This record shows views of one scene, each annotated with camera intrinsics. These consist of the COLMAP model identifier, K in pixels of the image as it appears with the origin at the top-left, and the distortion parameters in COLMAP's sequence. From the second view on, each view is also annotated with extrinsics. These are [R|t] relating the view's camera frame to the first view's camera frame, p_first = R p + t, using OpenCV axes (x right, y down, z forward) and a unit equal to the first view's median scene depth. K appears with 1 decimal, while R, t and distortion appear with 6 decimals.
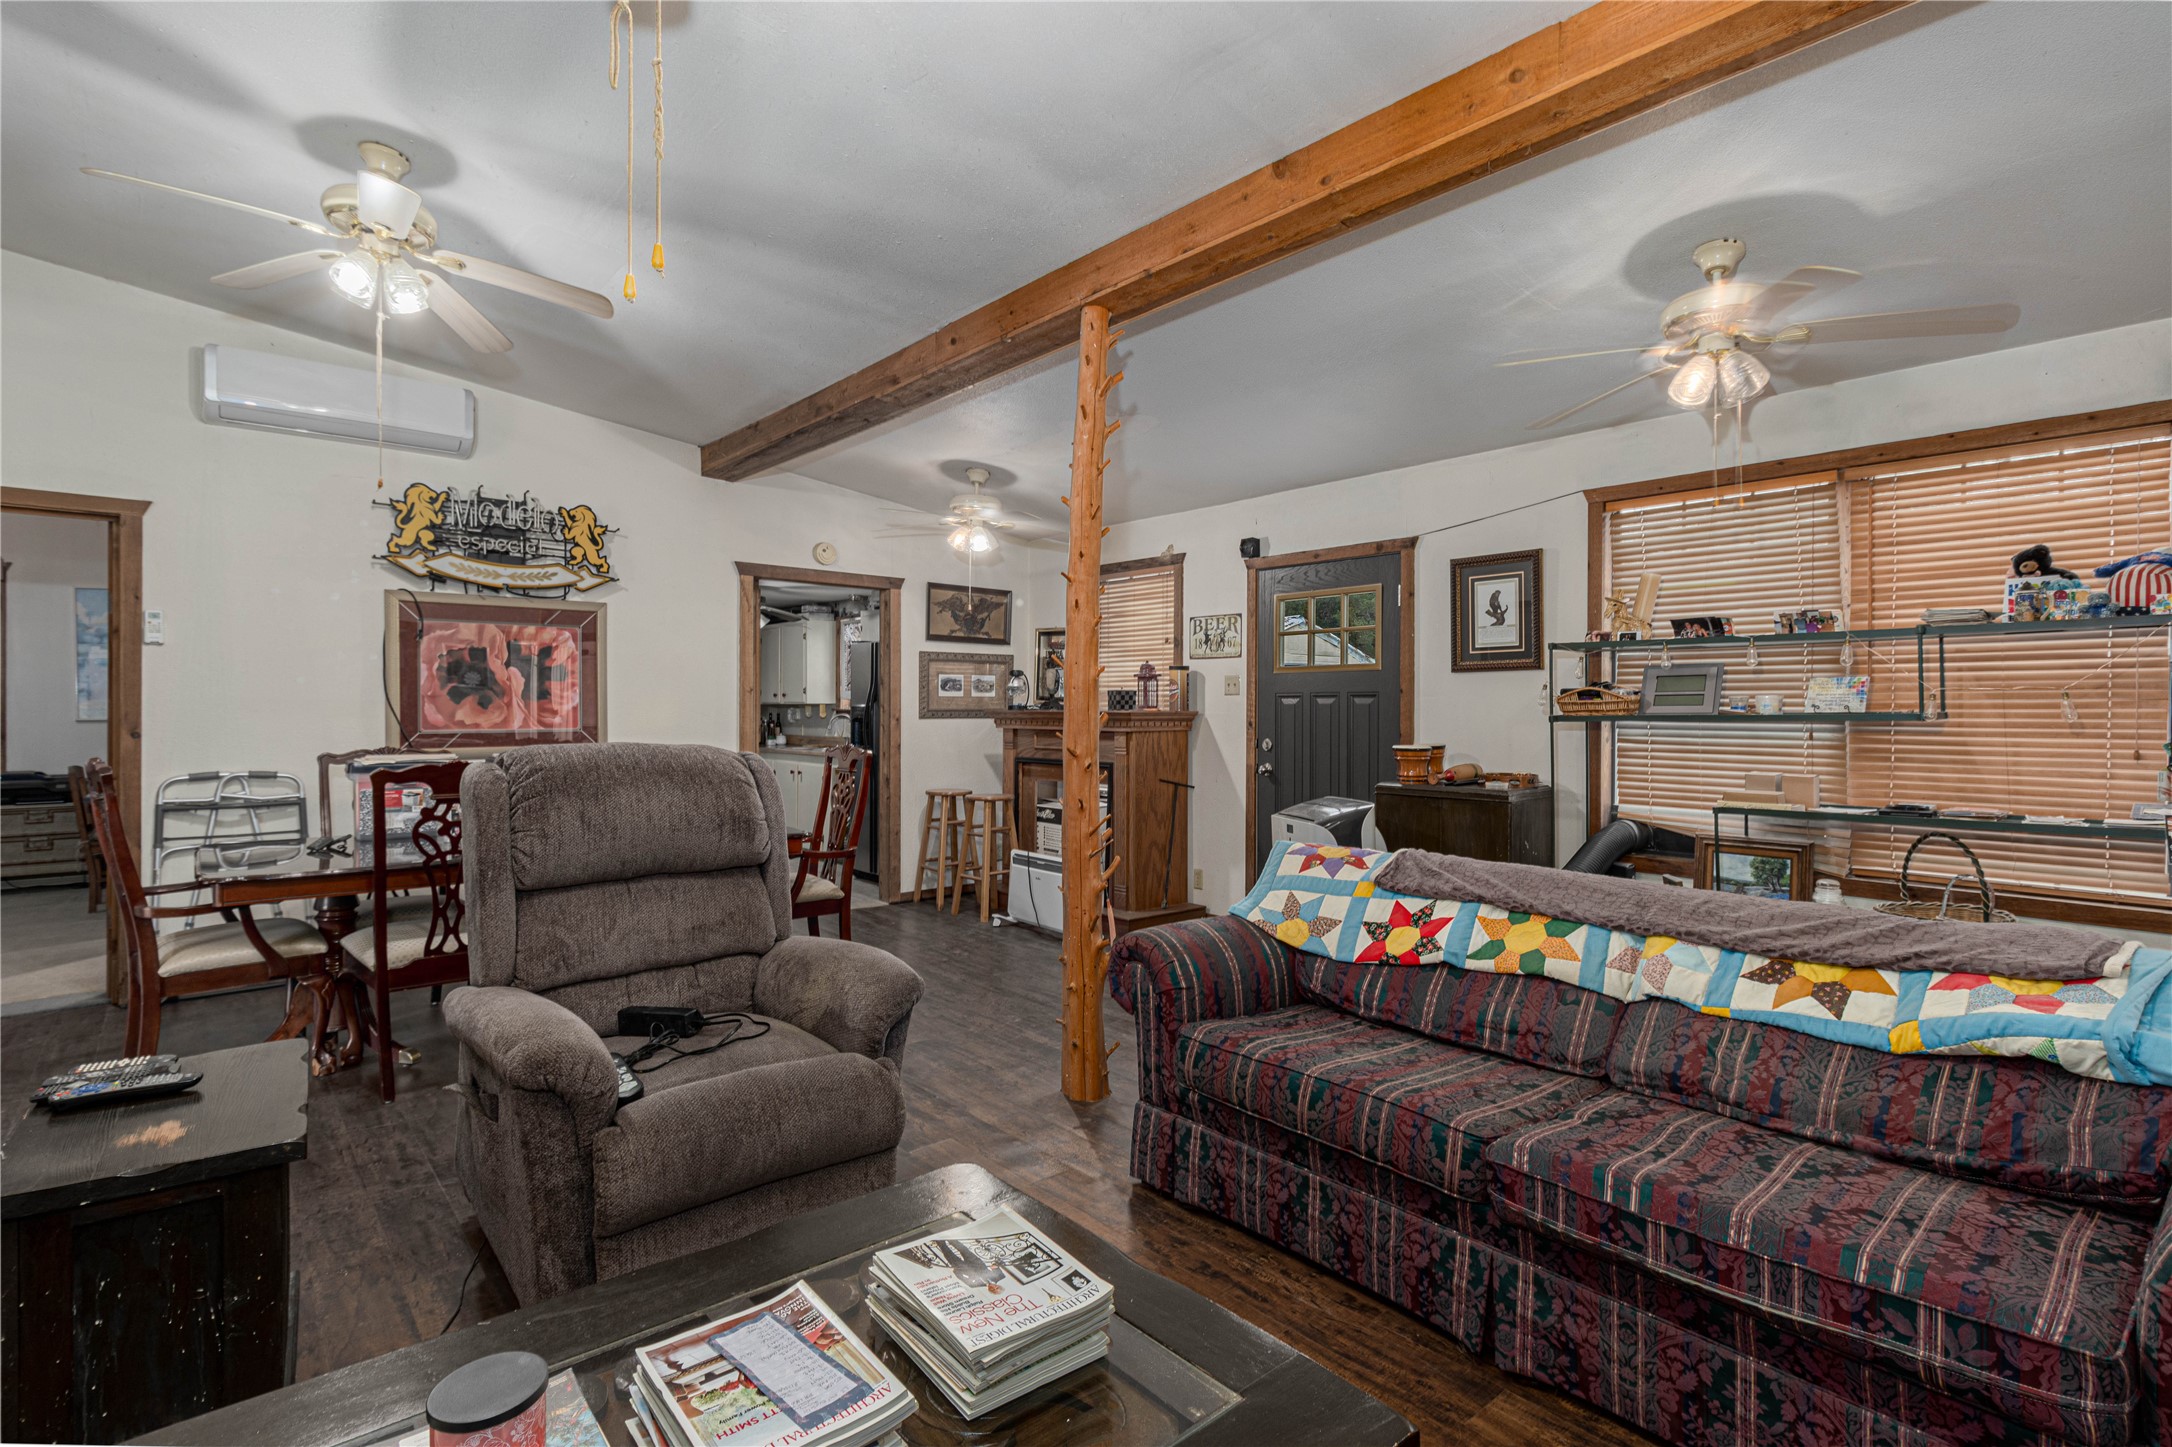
lens RADIAL K [[1016.4, 0, 1092.4], [0, 1016.4, 713.8], [0, 0, 1]] dist [-0.000722, 0.000144]
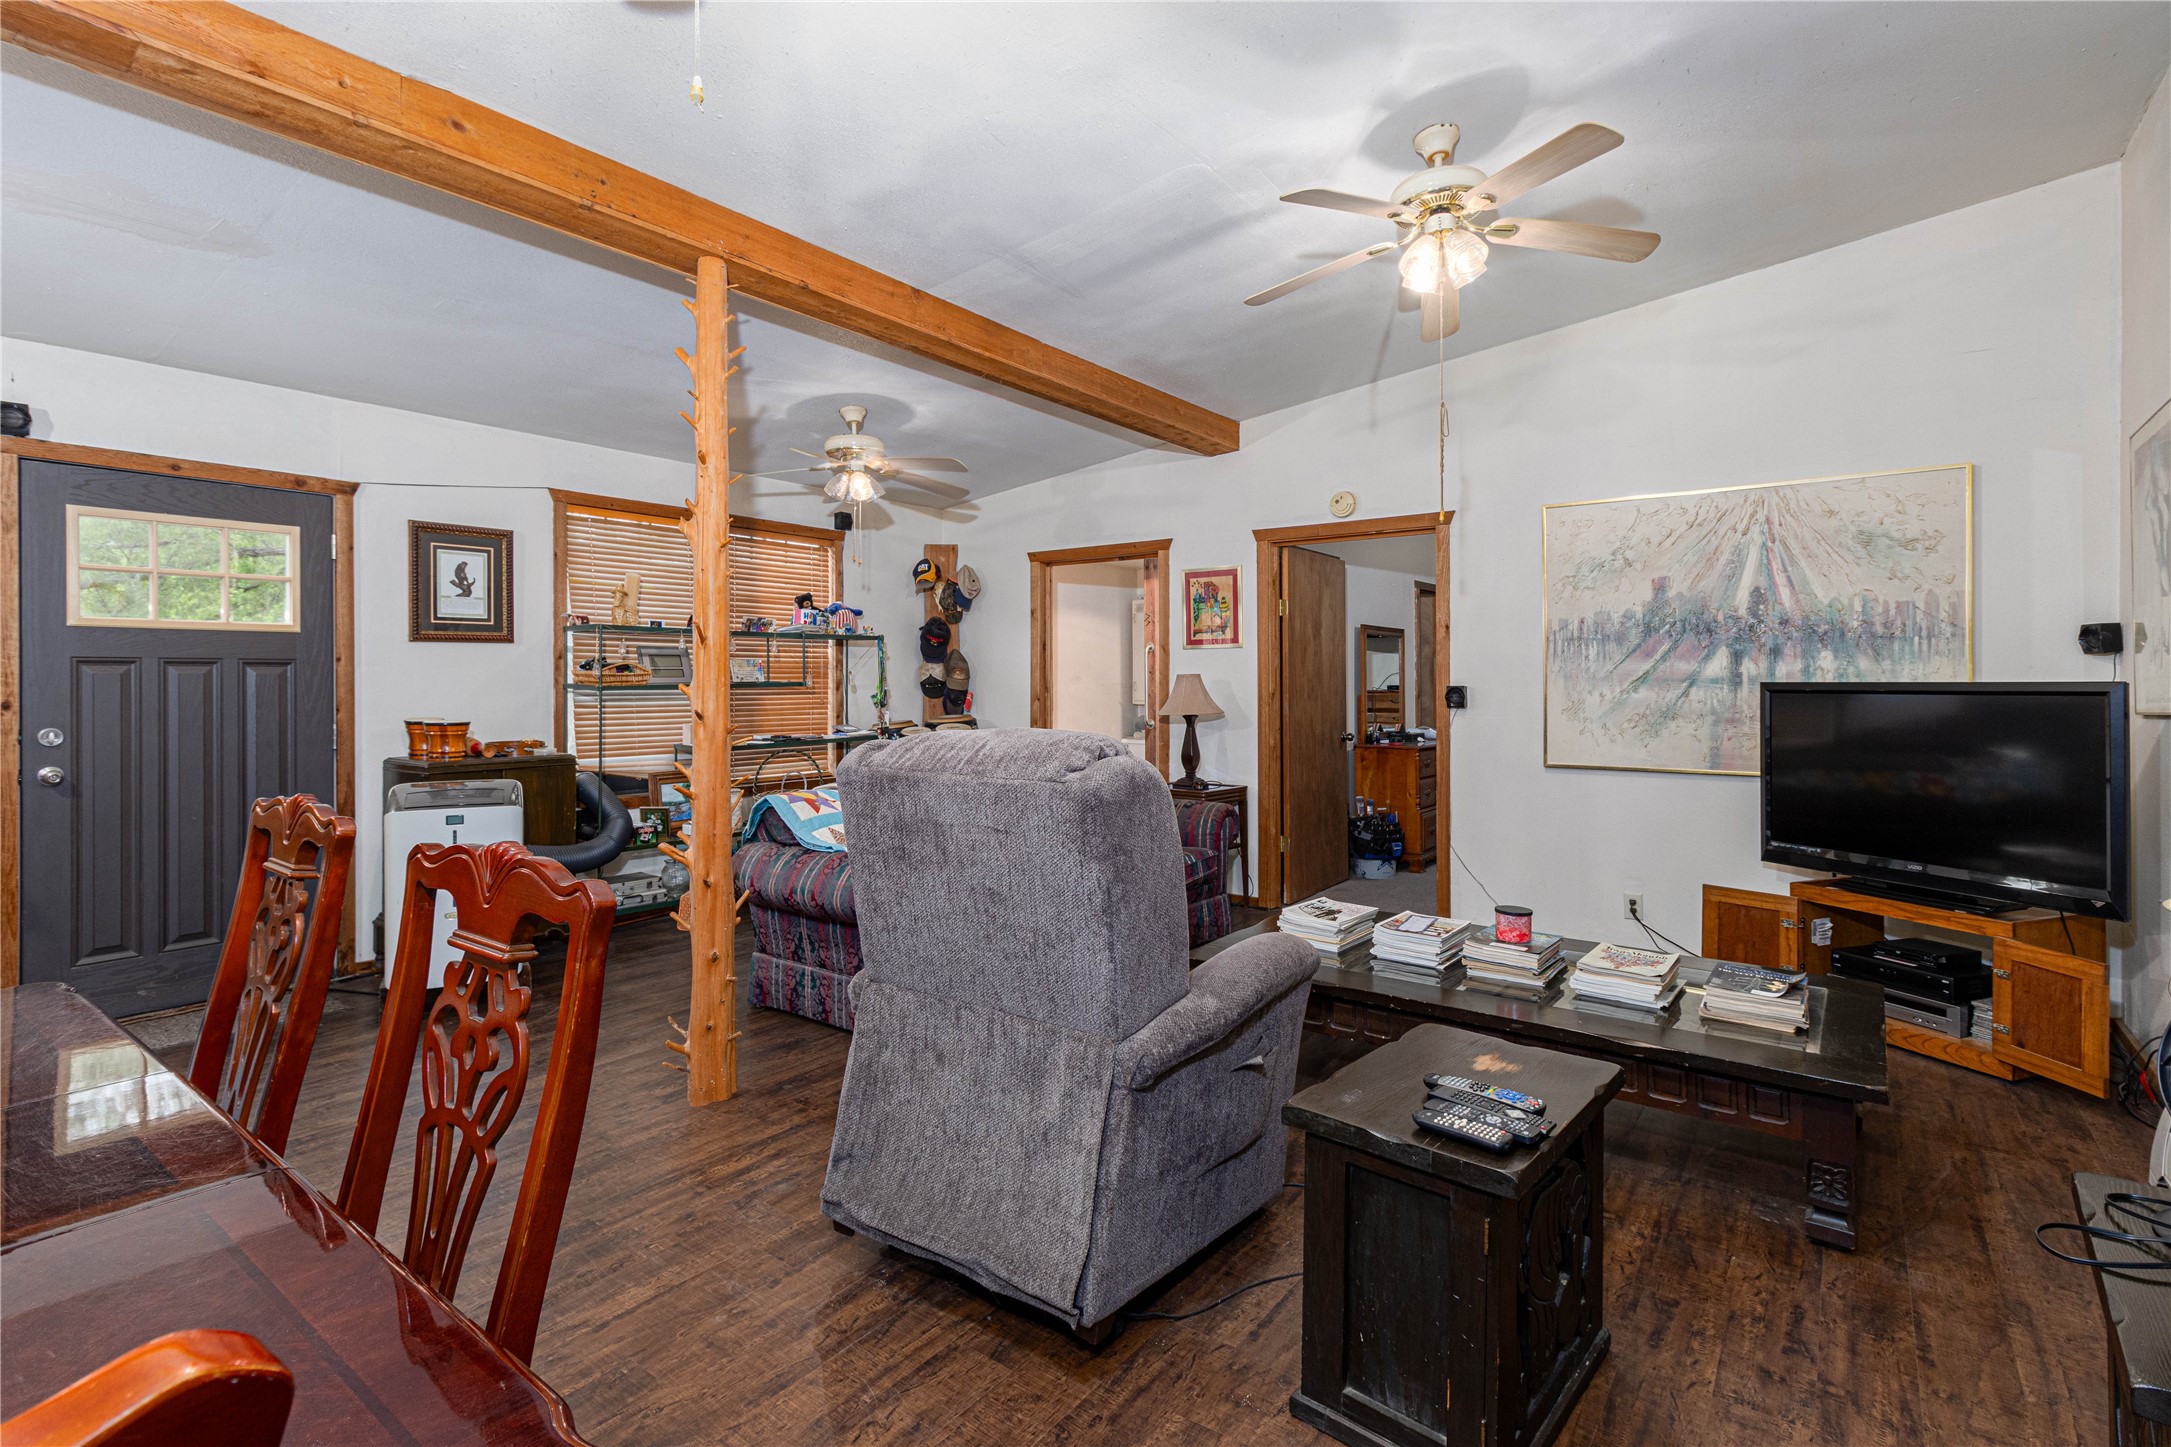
lens RADIAL K [[1024.3, 0, 1091.8], [0, 1024.3, 670.6], [0, 0, 1]] dist [-0.000617, 0.000005]
pose [[-0.194747, 0.003863, 0.980846, -0.733060], [0.004475, 0.999985, -0.003050, -0.008667], [-0.980843, 0.003795, -0.194762, 0.606374]]
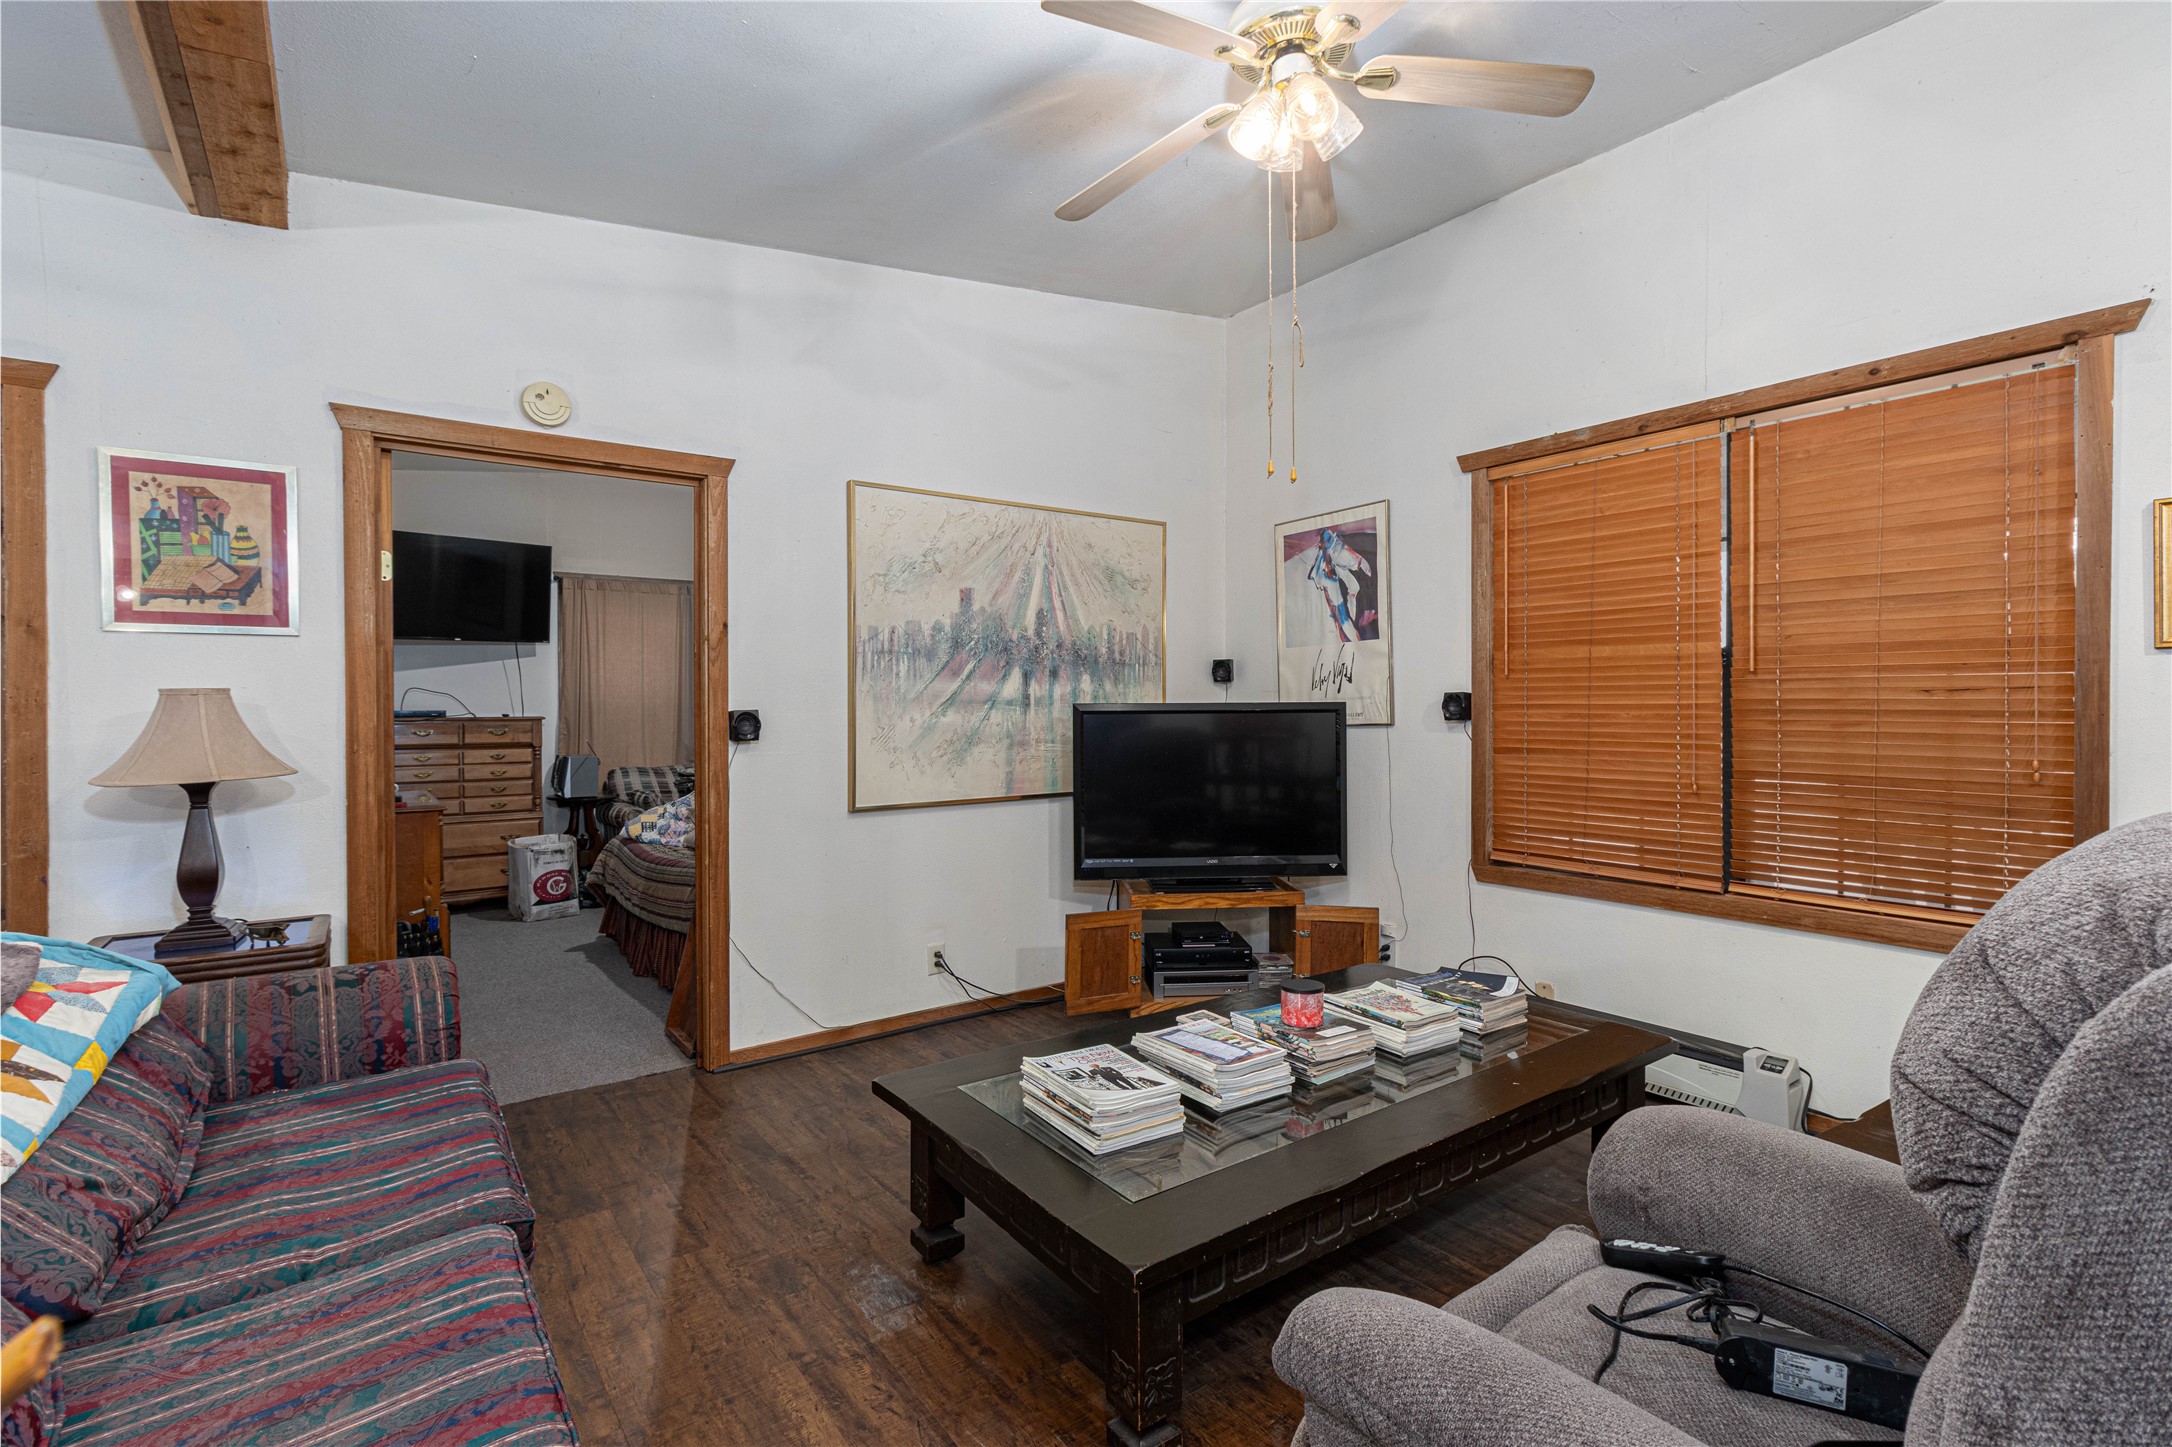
lens RADIAL K [[1016.4, 0, 1092.4], [0, 1016.4, 713.8], [0, 0, 1]] dist [-0.000722, 0.000144]
pose [[-0.996375, -0.002763, 0.085020, -0.065623], [-0.001546, 0.999895, 0.014383, -0.002645], [-0.085051, 0.014200, -0.996275, 0.748964]]
